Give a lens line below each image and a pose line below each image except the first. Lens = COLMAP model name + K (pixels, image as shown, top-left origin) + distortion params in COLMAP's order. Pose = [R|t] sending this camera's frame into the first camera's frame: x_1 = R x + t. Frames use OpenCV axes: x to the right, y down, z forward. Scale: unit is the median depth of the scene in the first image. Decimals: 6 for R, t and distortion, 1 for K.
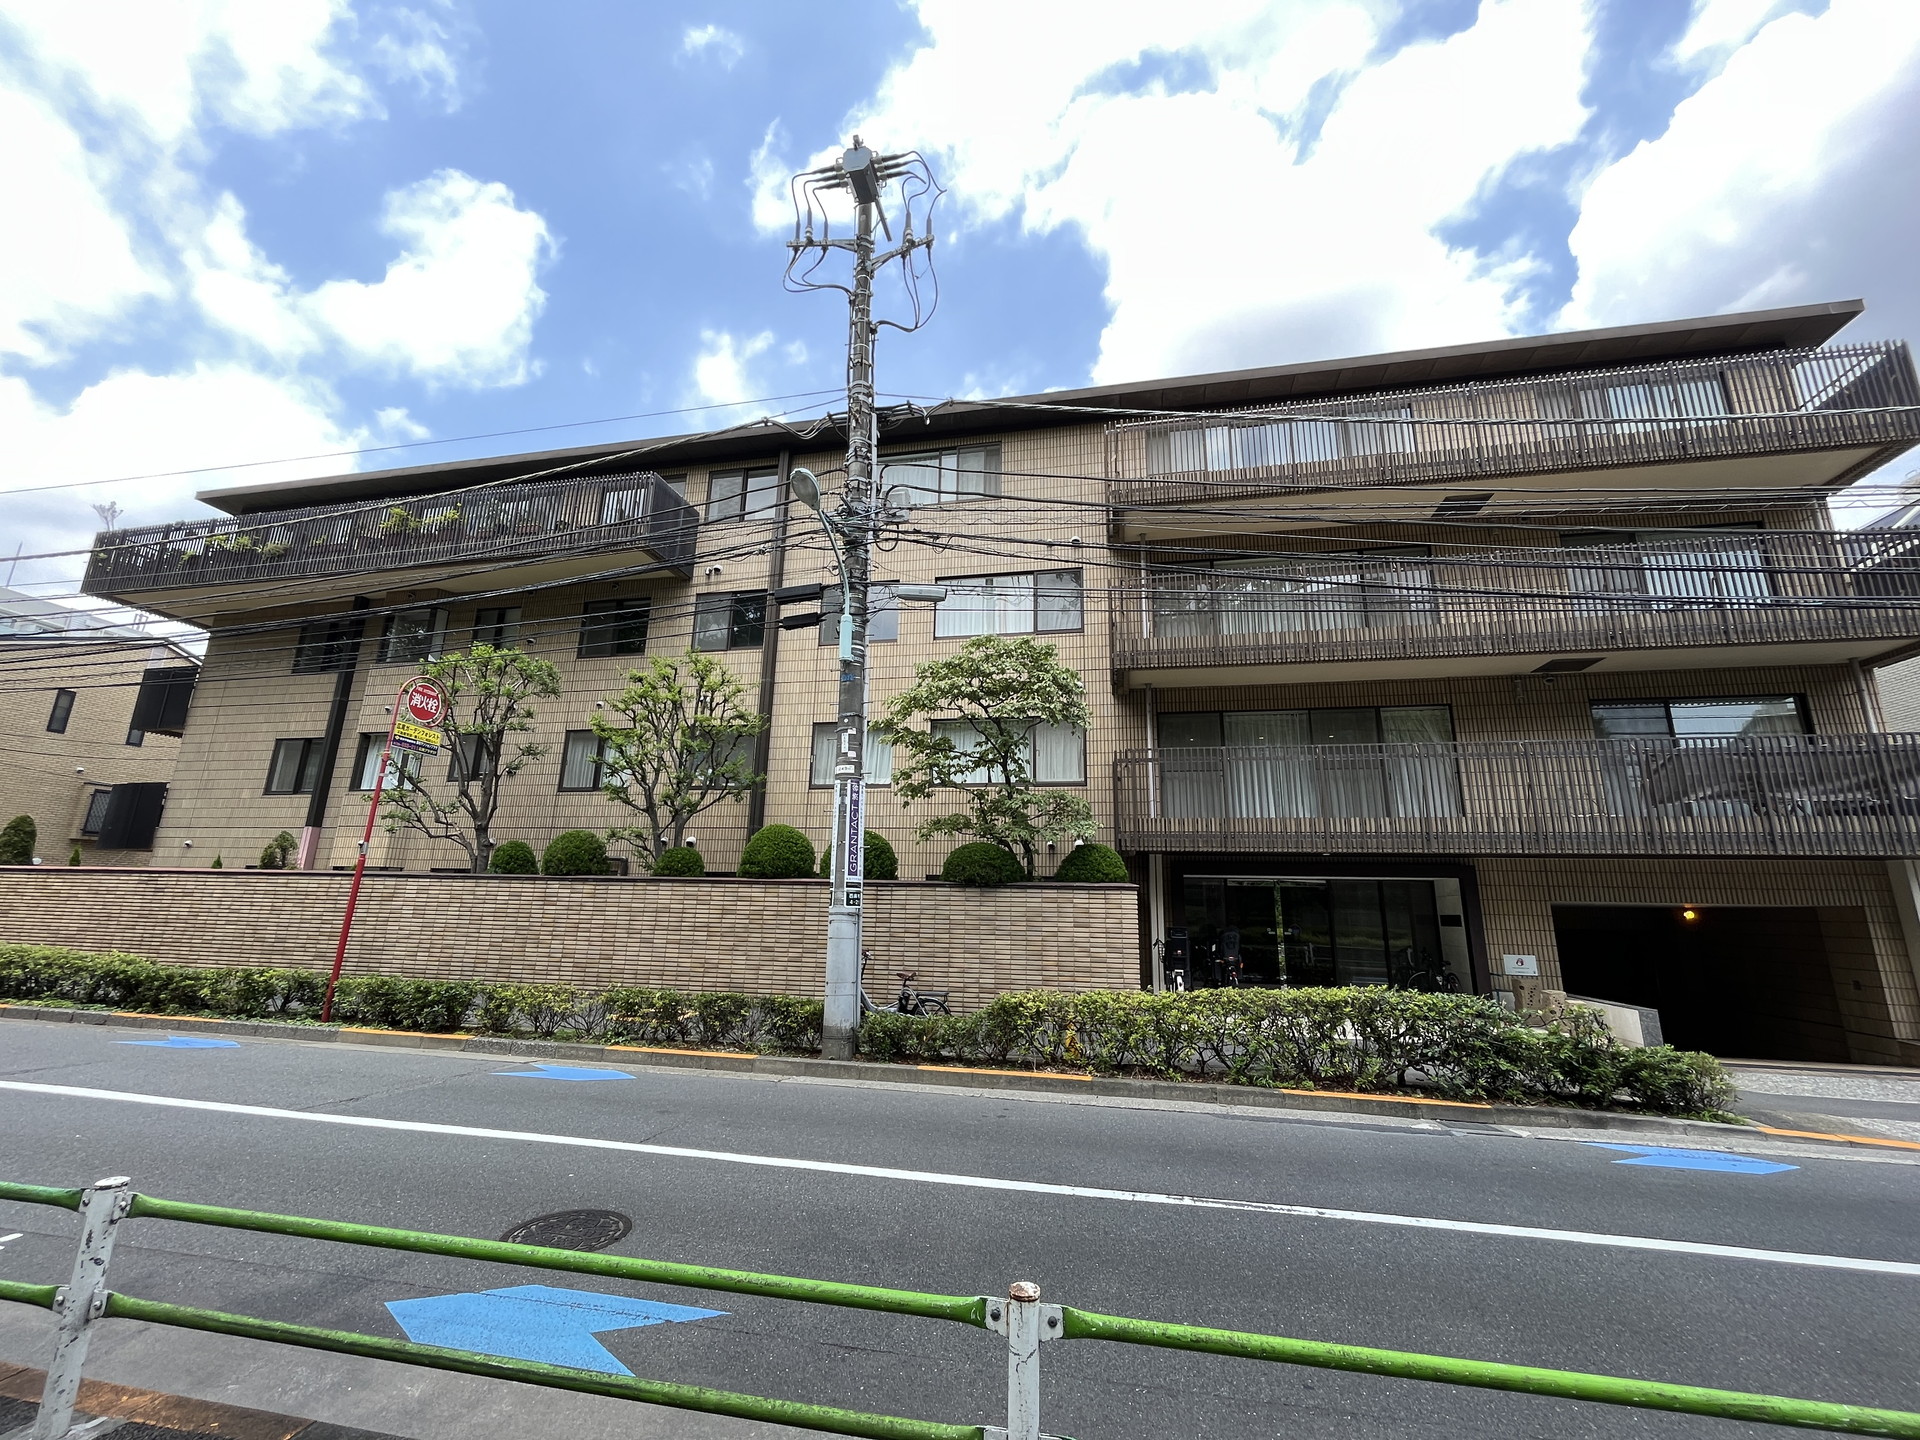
lens RADIAL K [[779.8, 0, 960.0], [0, 779.8, 720.0], [0, 0, 1]] dist [-0.001679, -0.000151]
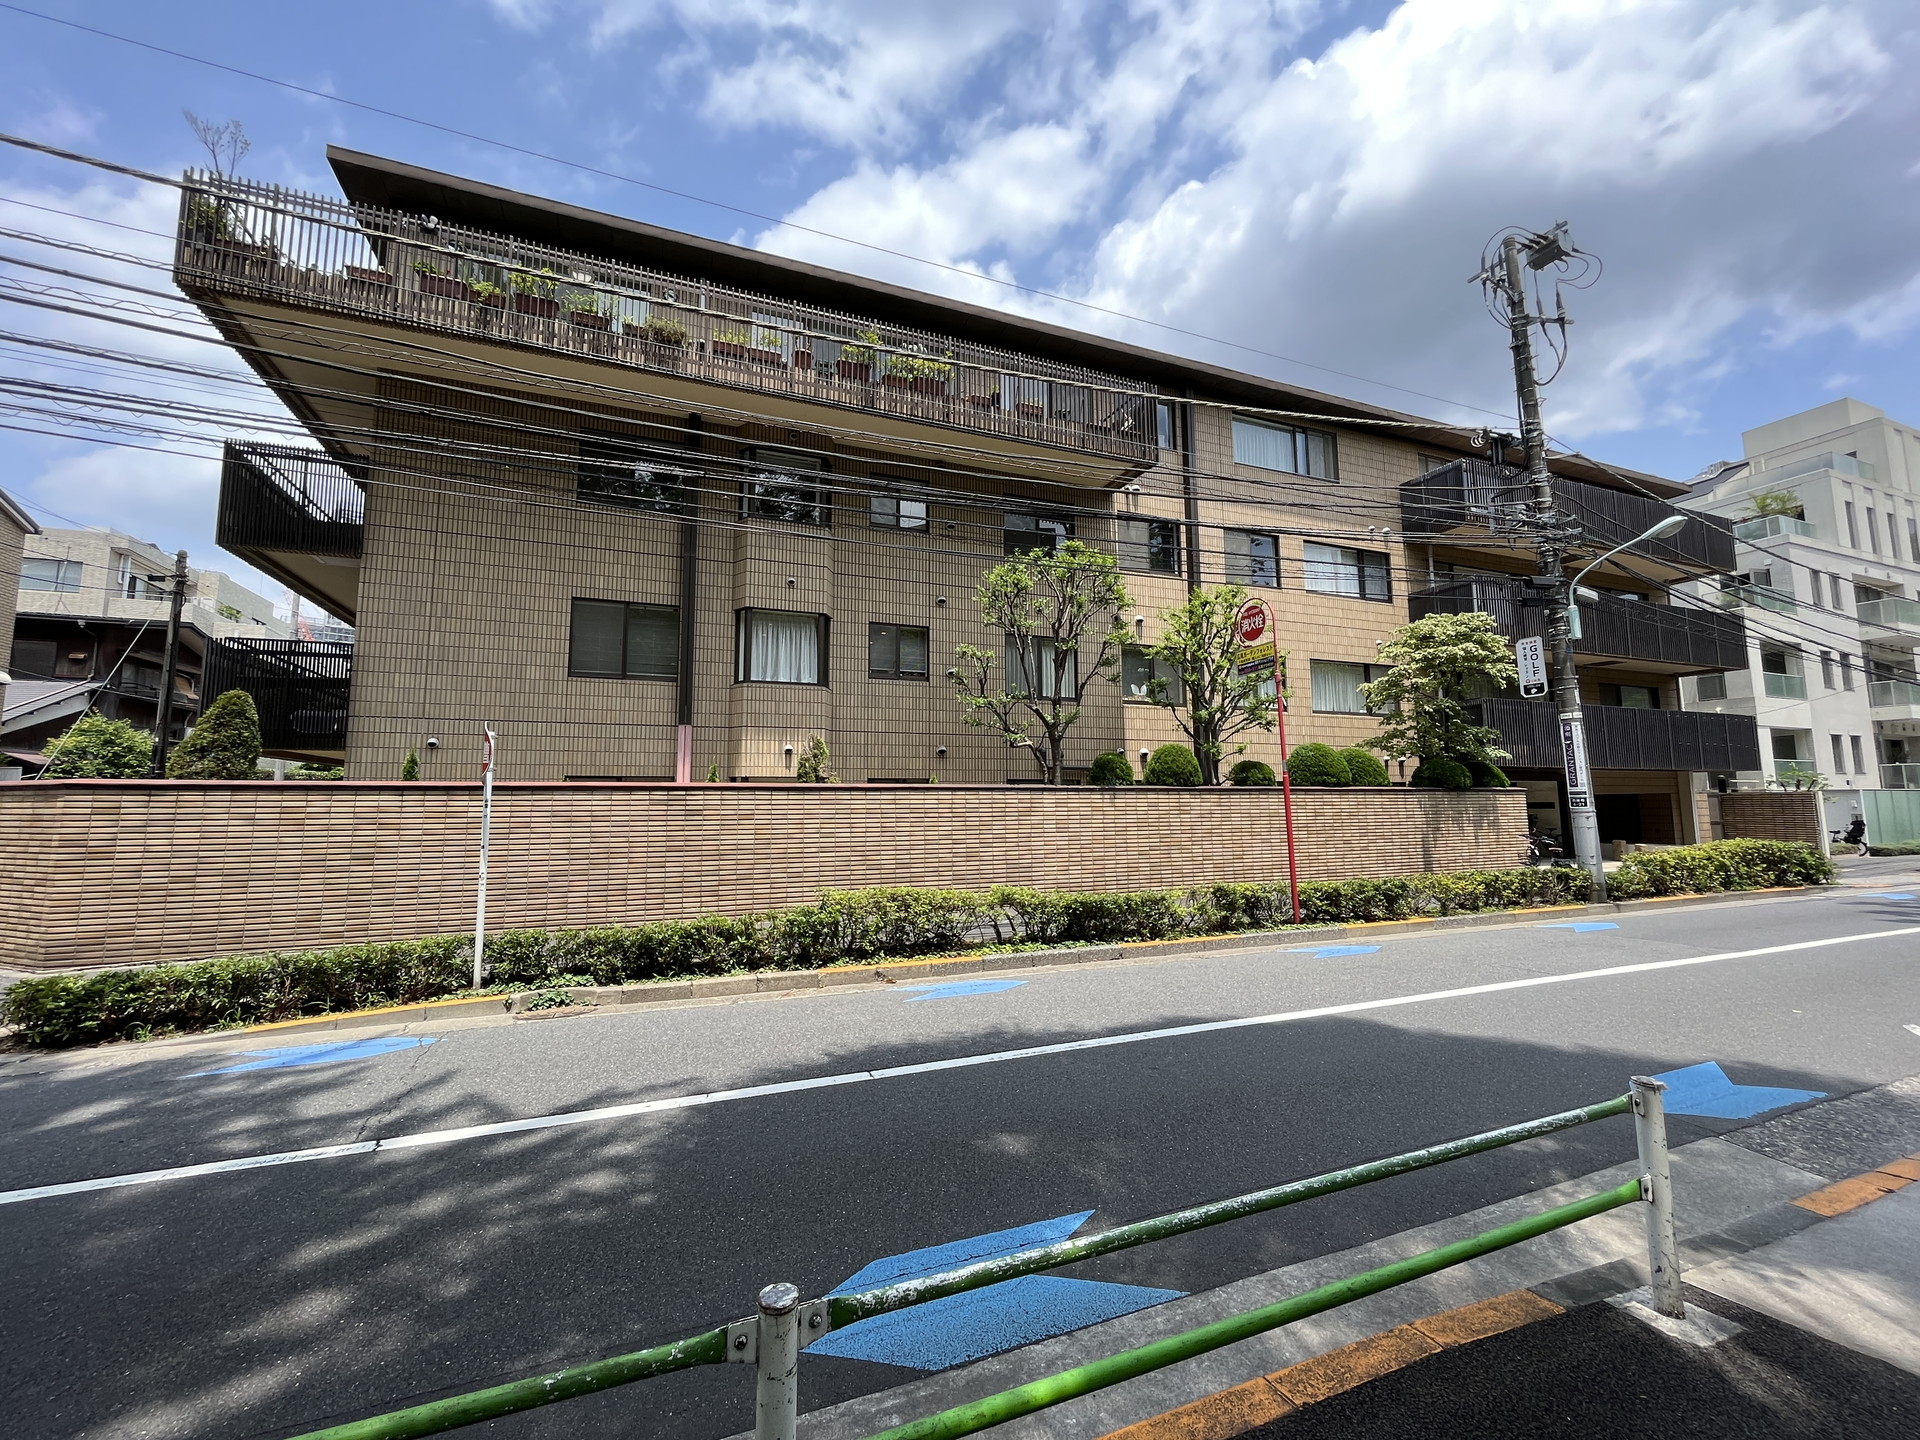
lens RADIAL K [[779.8, 0, 960.0], [0, 779.8, 720.0], [0, 0, 1]] dist [-0.001679, -0.000151]
pose [[0.829732, 0.034140, 0.557117, -1.356446], [-0.108005, 0.989083, 0.100244, 0.036111], [-0.547613, -0.143347, 0.824362, 0.302973]]
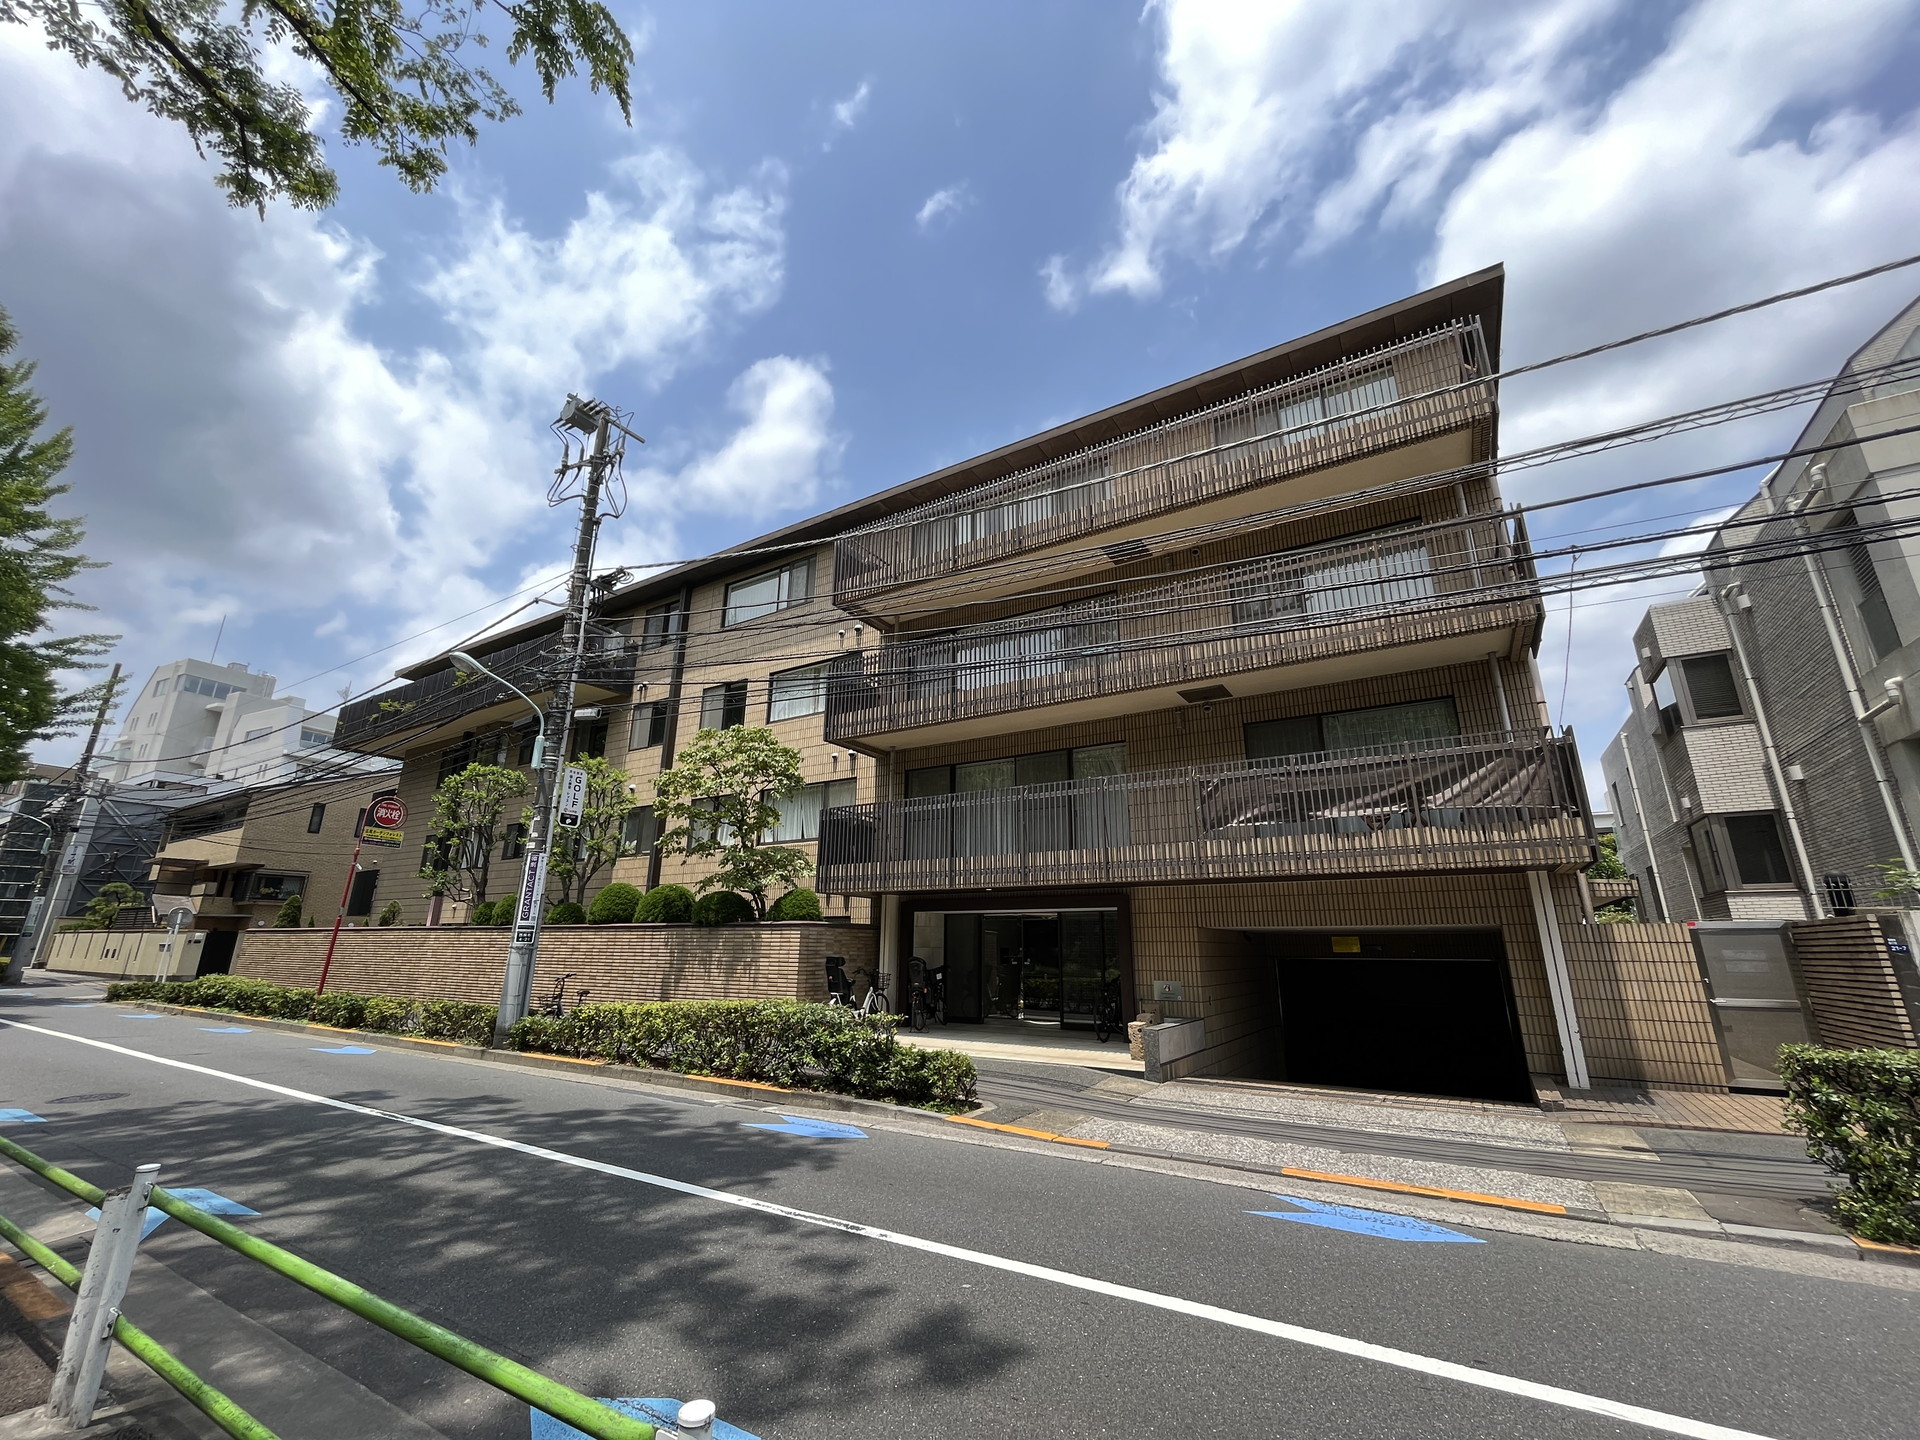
lens RADIAL K [[776.0, 0, 957.8], [0, 776.0, 714.9], [0, 0, 1]] dist [-0.003072, -0.000159]
pose [[0.939798, -0.113006, -0.322504, 0.759169], [0.092473, 0.992628, -0.078345, 0.006714], [0.328980, 0.043806, 0.943320, -0.068065]]
